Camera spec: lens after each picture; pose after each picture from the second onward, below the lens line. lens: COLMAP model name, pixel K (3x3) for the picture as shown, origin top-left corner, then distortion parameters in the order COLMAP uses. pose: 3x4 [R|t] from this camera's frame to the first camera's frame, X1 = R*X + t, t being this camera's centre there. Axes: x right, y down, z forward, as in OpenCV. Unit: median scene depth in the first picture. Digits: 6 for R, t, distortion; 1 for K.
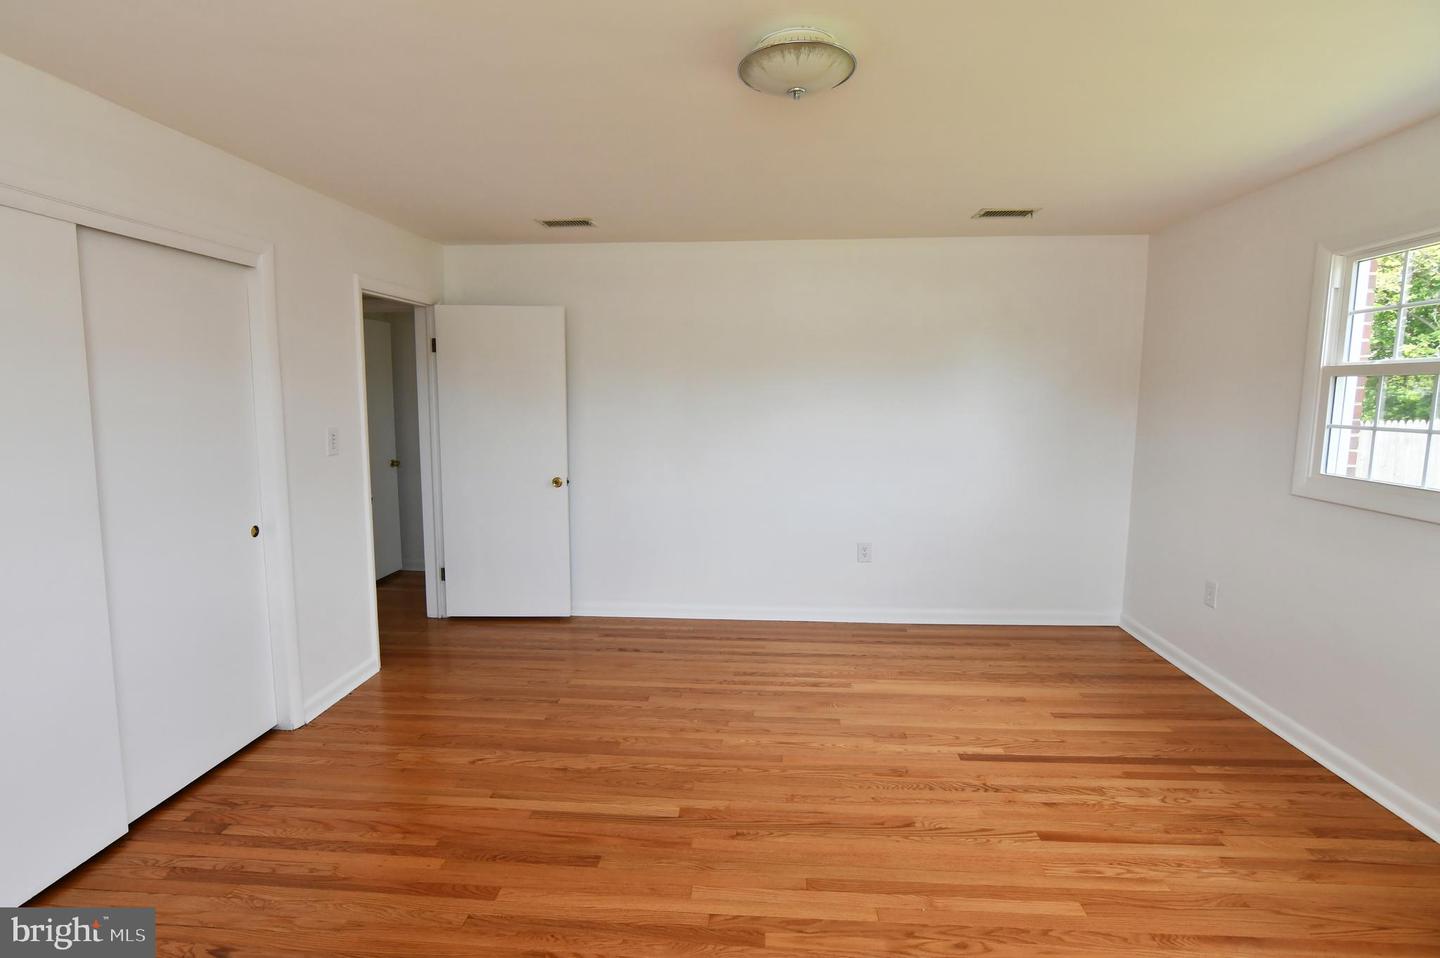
lens RADIAL K [[698.4, 0, 717.9], [0, 698.4, 472.2], [0, 0, 1]] dist [-0.034197, 0.011038]
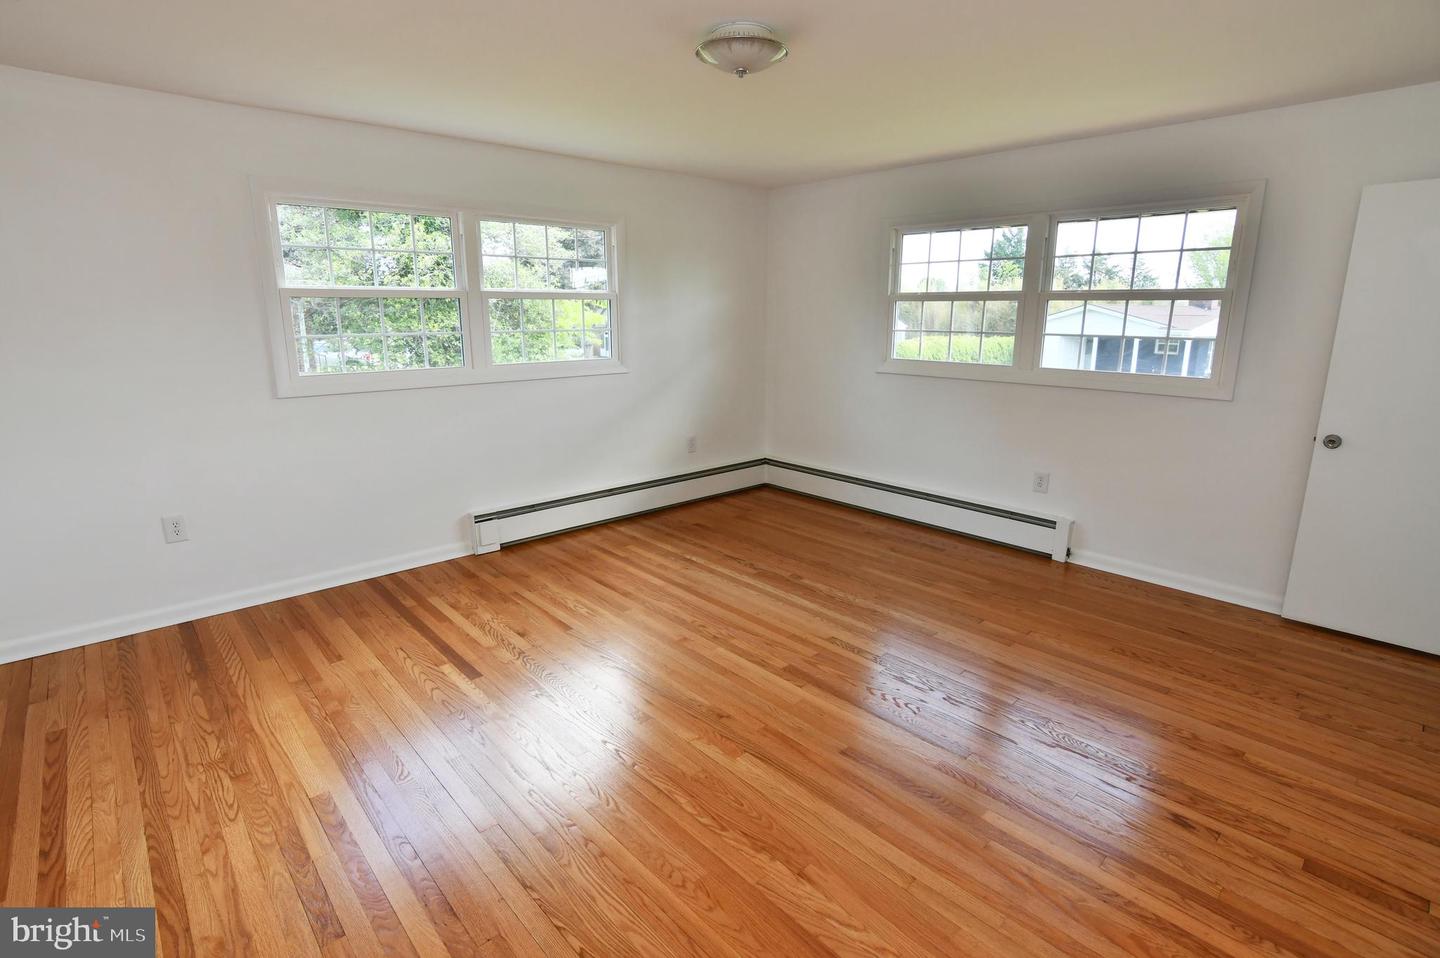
lens RADIAL K [[698.4, 0, 717.9], [0, 698.4, 472.2], [0, 0, 1]] dist [-0.034197, 0.011038]
pose [[-0.727168, -0.160367, 0.667465, -0.548705], [0.073705, 0.948469, 0.308179, -0.164256], [-0.682492, 0.273293, -0.677876, 1.400739]]
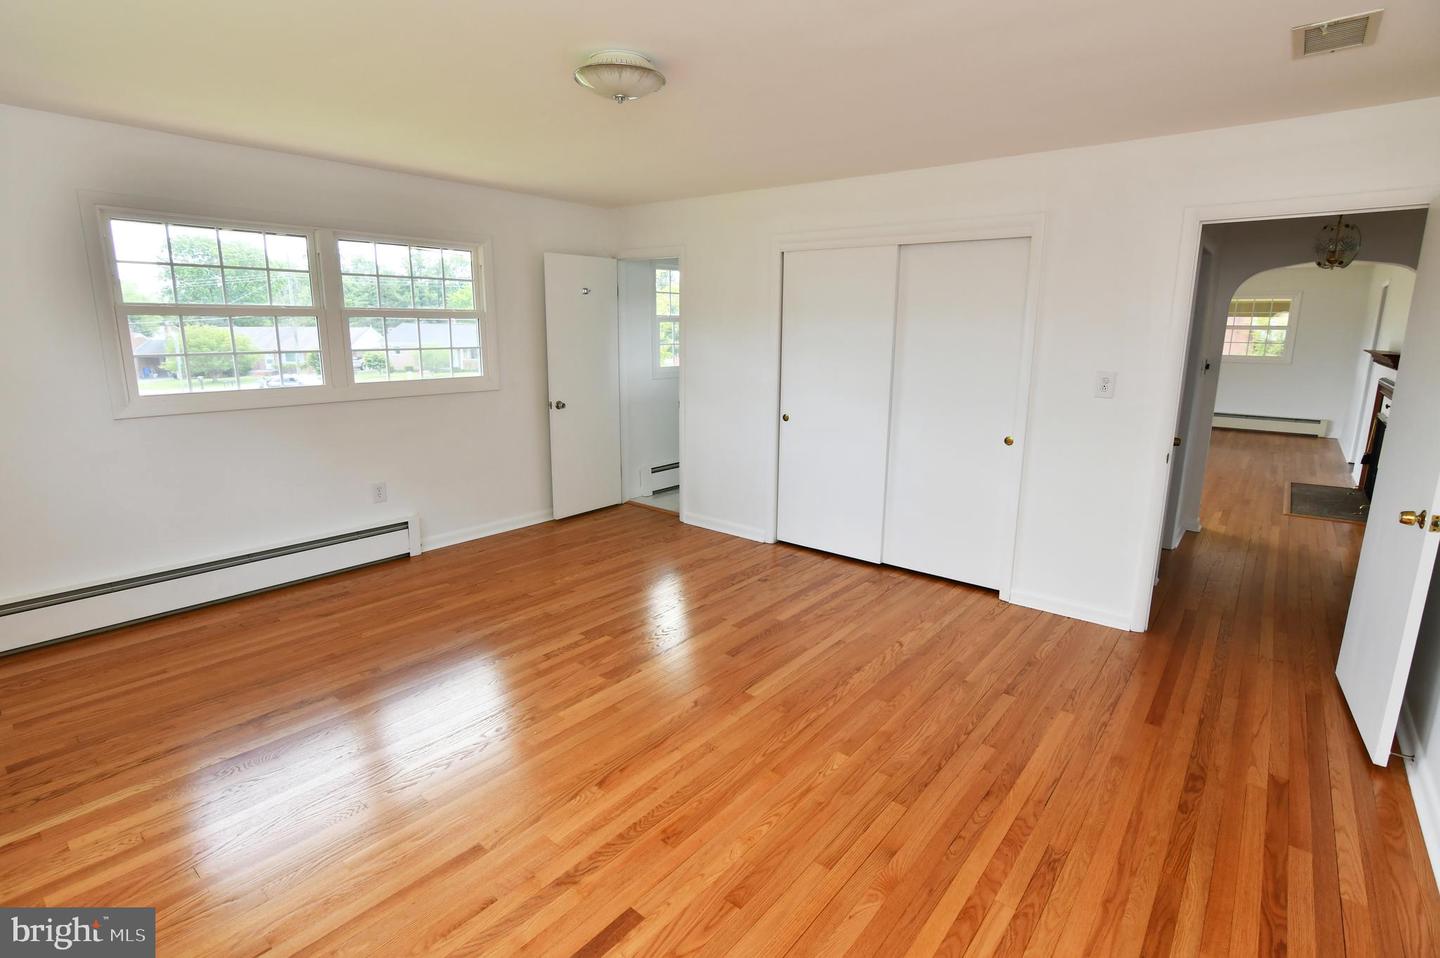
lens RADIAL K [[698.4, 0, 717.9], [0, 698.4, 472.2], [0, 0, 1]] dist [-0.034197, 0.011038]
pose [[-0.575698, 0.157563, -0.802338, 0.773290], [-0.104653, 0.958989, 0.263417, -0.159062], [0.810937, 0.235615, -0.535599, 1.340338]]
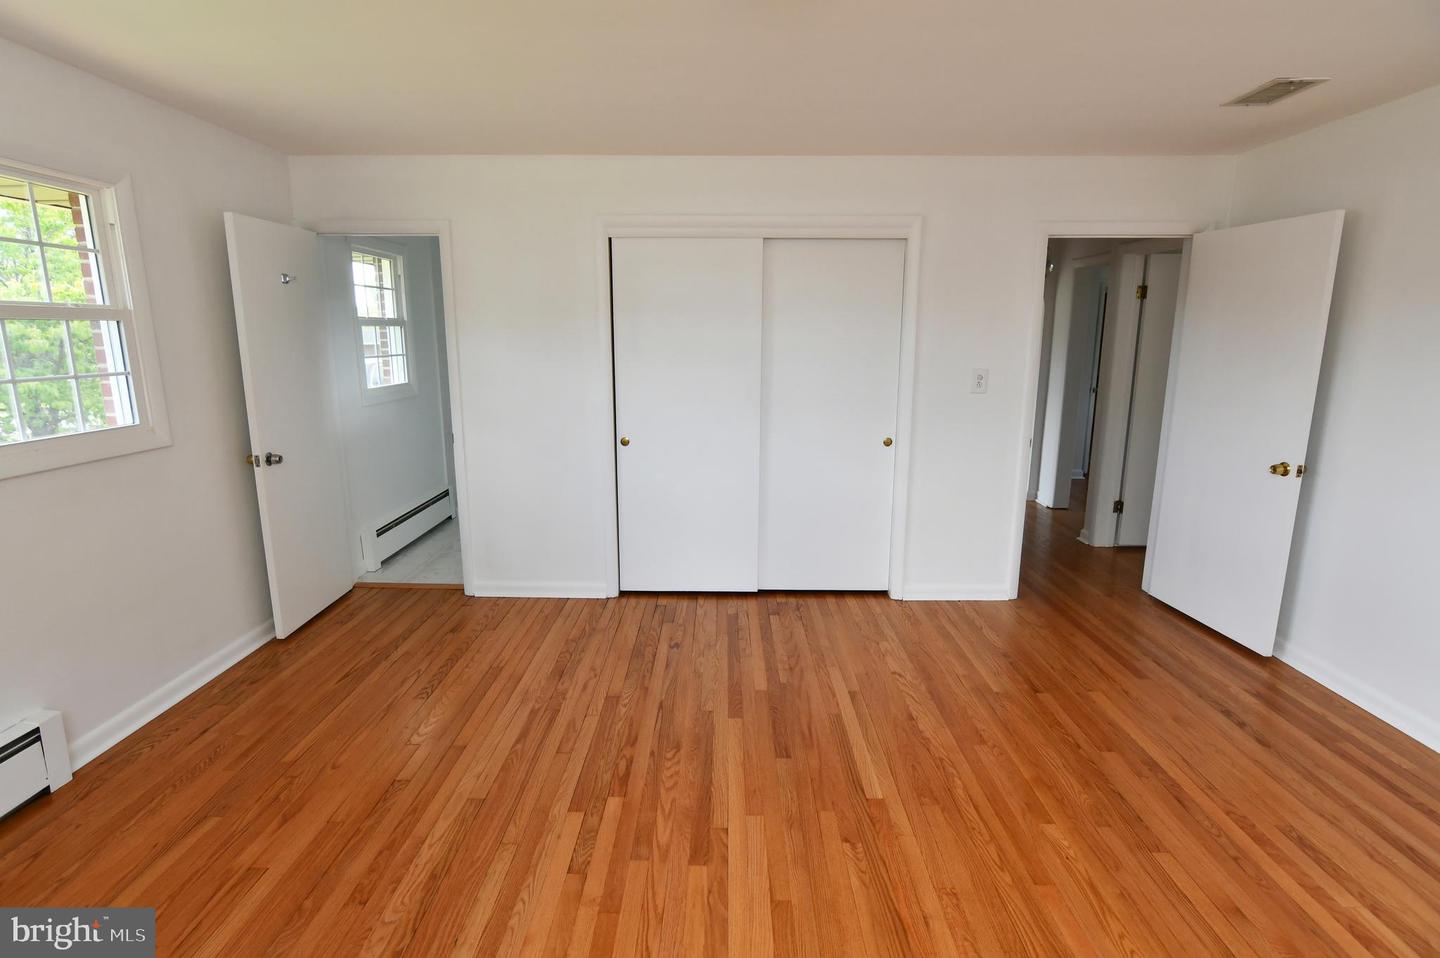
lens RADIAL K [[698.4, 0, 717.9], [0, 698.4, 472.2], [0, 0, 1]] dist [-0.034197, 0.011038]
pose [[0.057361, 0.191802, -0.979756, 0.672776], [-0.114185, 0.976192, 0.184419, -0.072254], [0.991802, 0.101295, 0.077897, 0.603296]]
